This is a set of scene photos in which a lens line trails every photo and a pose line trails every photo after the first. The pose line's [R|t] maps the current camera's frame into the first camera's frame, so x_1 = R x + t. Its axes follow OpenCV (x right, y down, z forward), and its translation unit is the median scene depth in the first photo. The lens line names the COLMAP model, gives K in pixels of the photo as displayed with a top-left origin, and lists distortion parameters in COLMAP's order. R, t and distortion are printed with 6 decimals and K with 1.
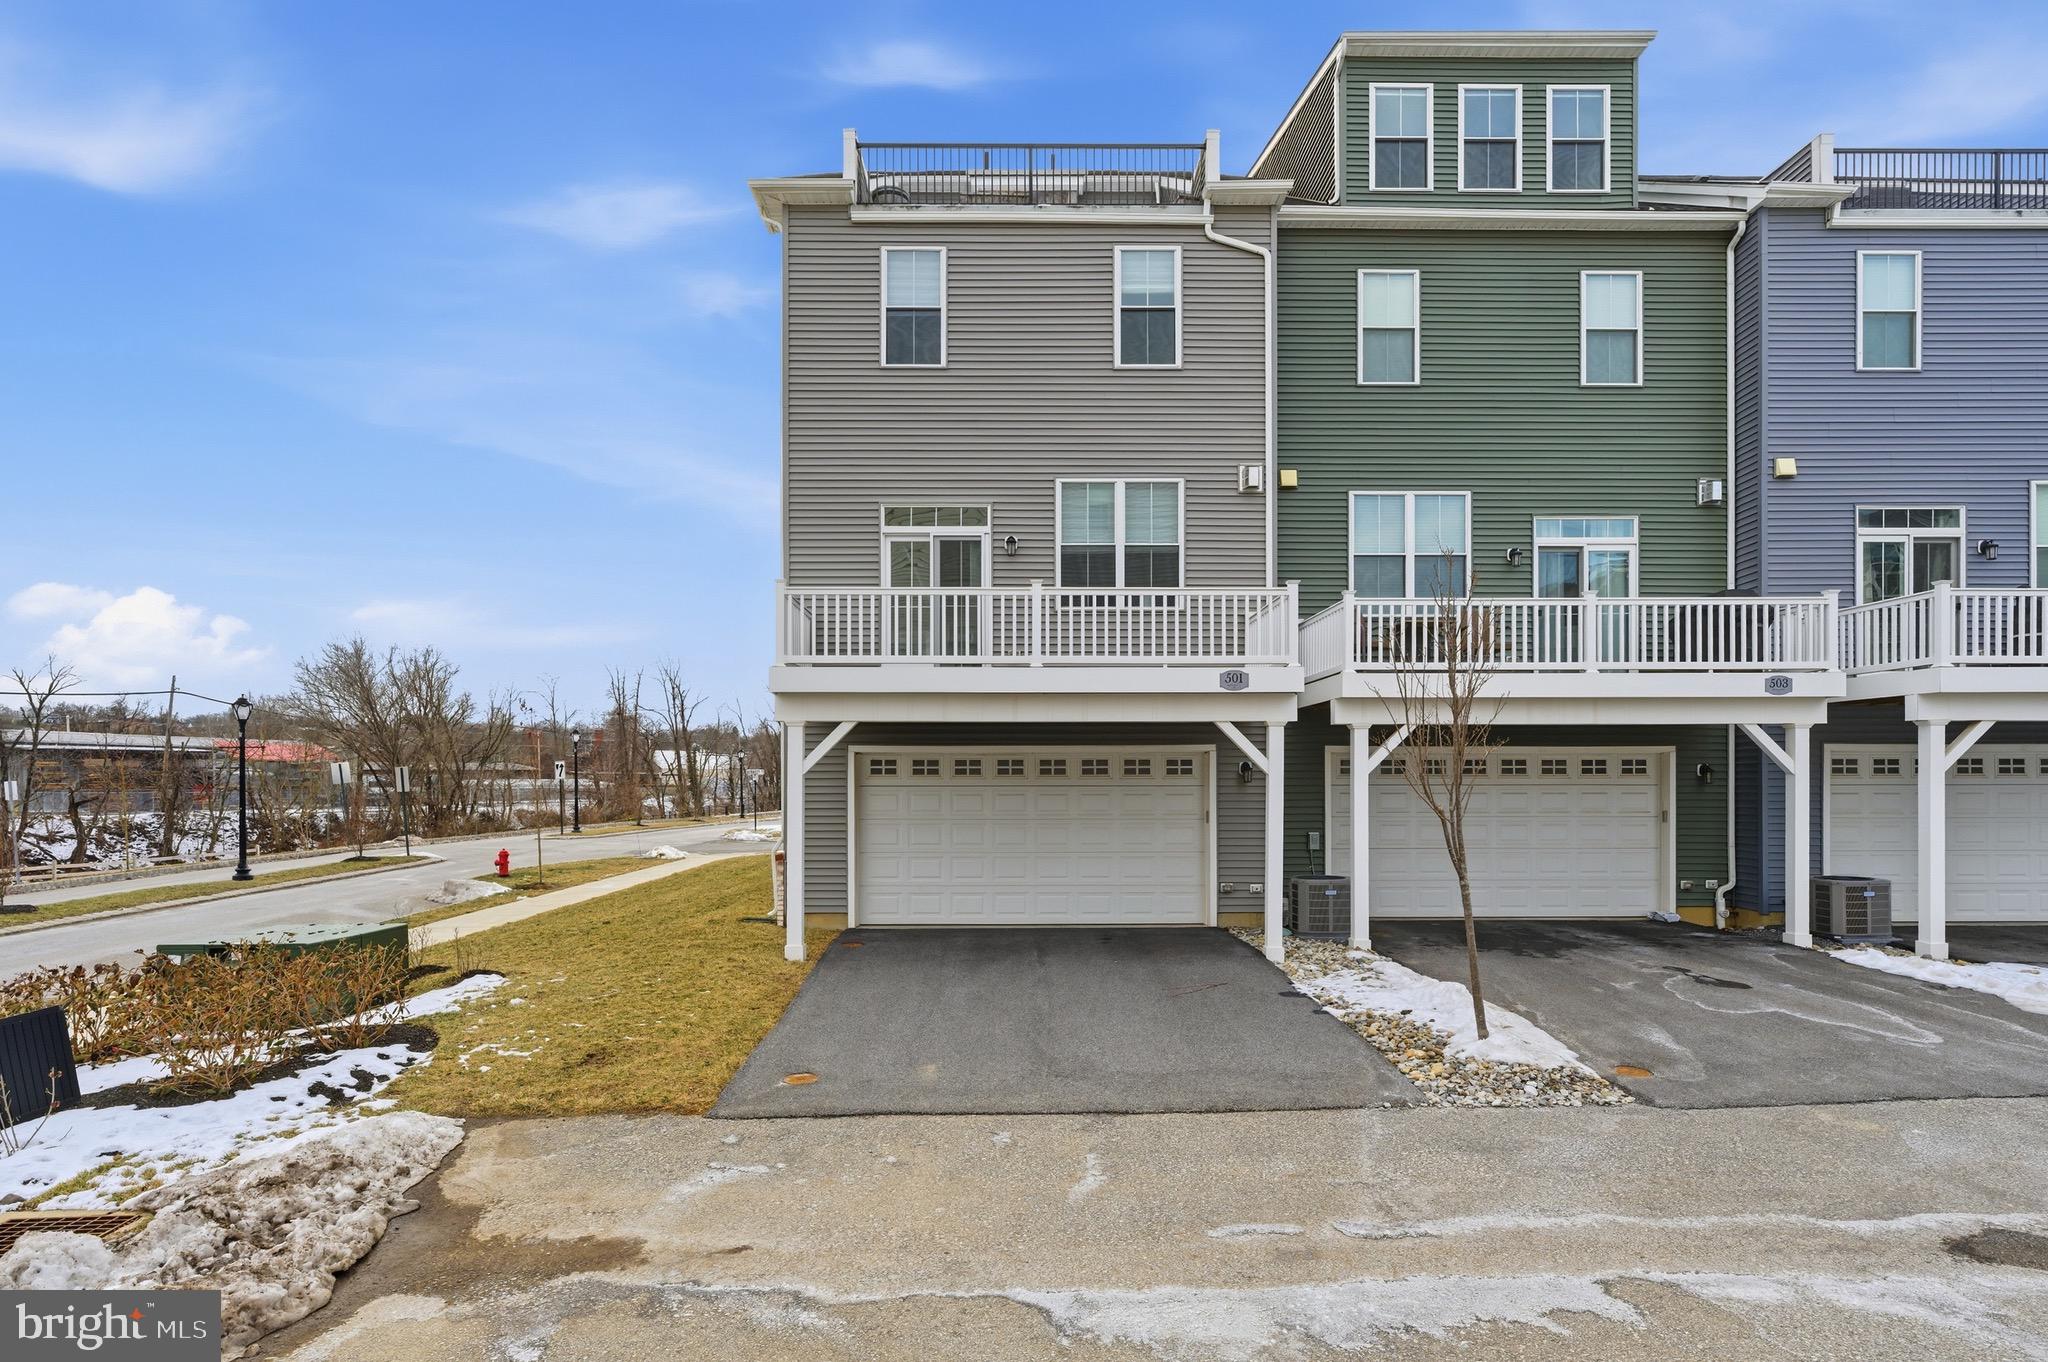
lens RADIAL K [[1056.3, 0, 1024.5], [0, 1056.3, 788.3], [0, 0, 1]] dist [-0.000018, -0.000816]
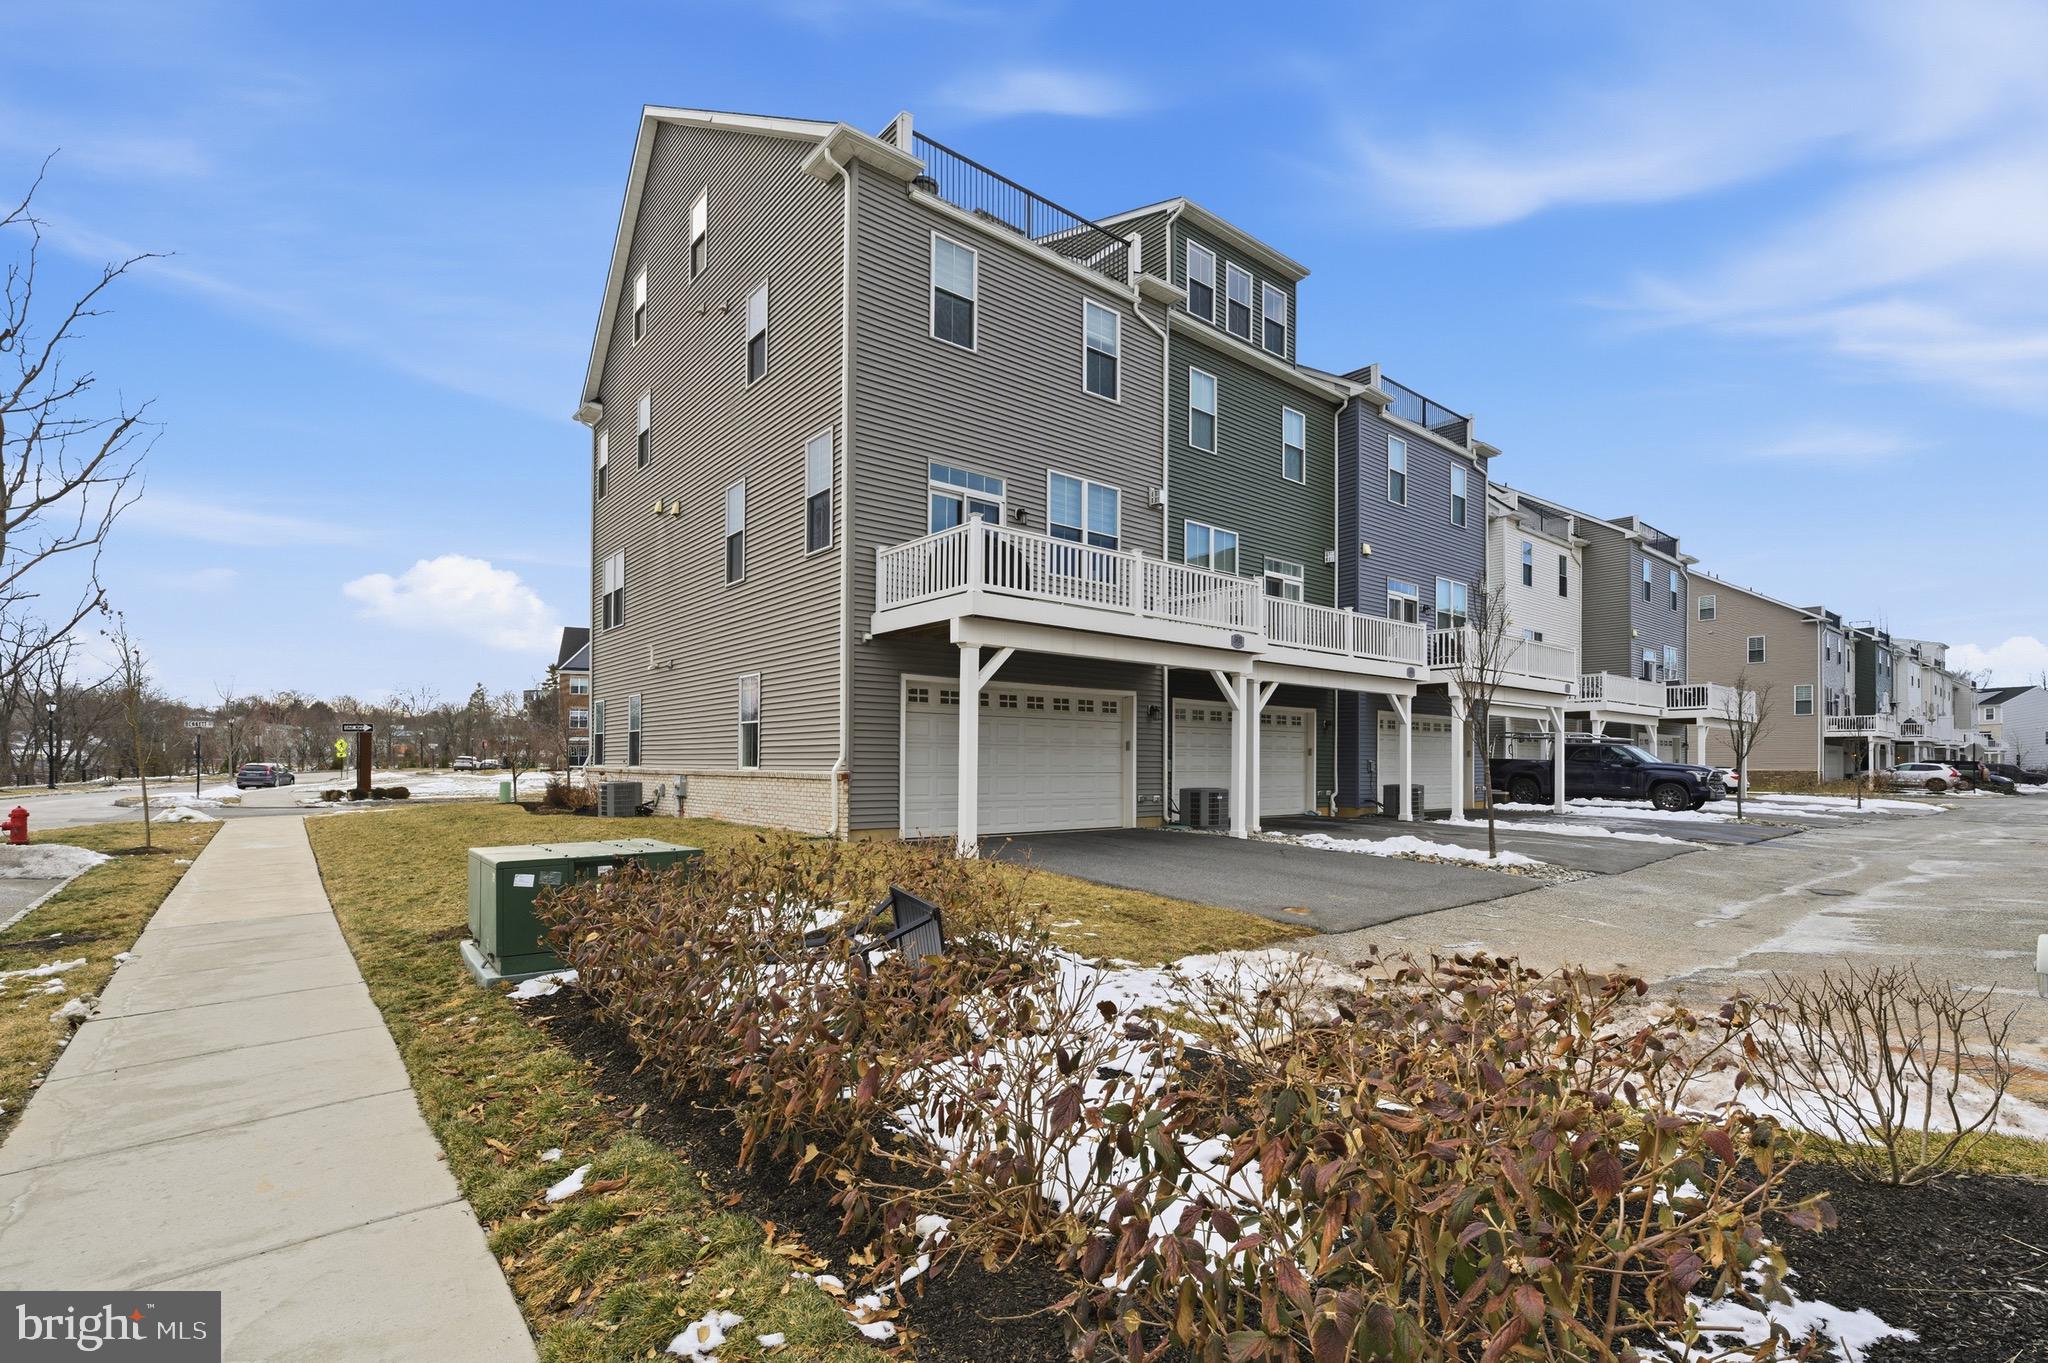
lens RADIAL K [[920.7, 0, 1023.6], [0, 920.7, 752.0], [0, 0, 1]] dist [-0.001625, -0.000146]
pose [[0.780137, 0.013302, 0.625467, -0.648176], [-0.002315, 0.999828, -0.018376, 0.056318], [-0.625605, 0.012888, 0.780034, 0.180439]]
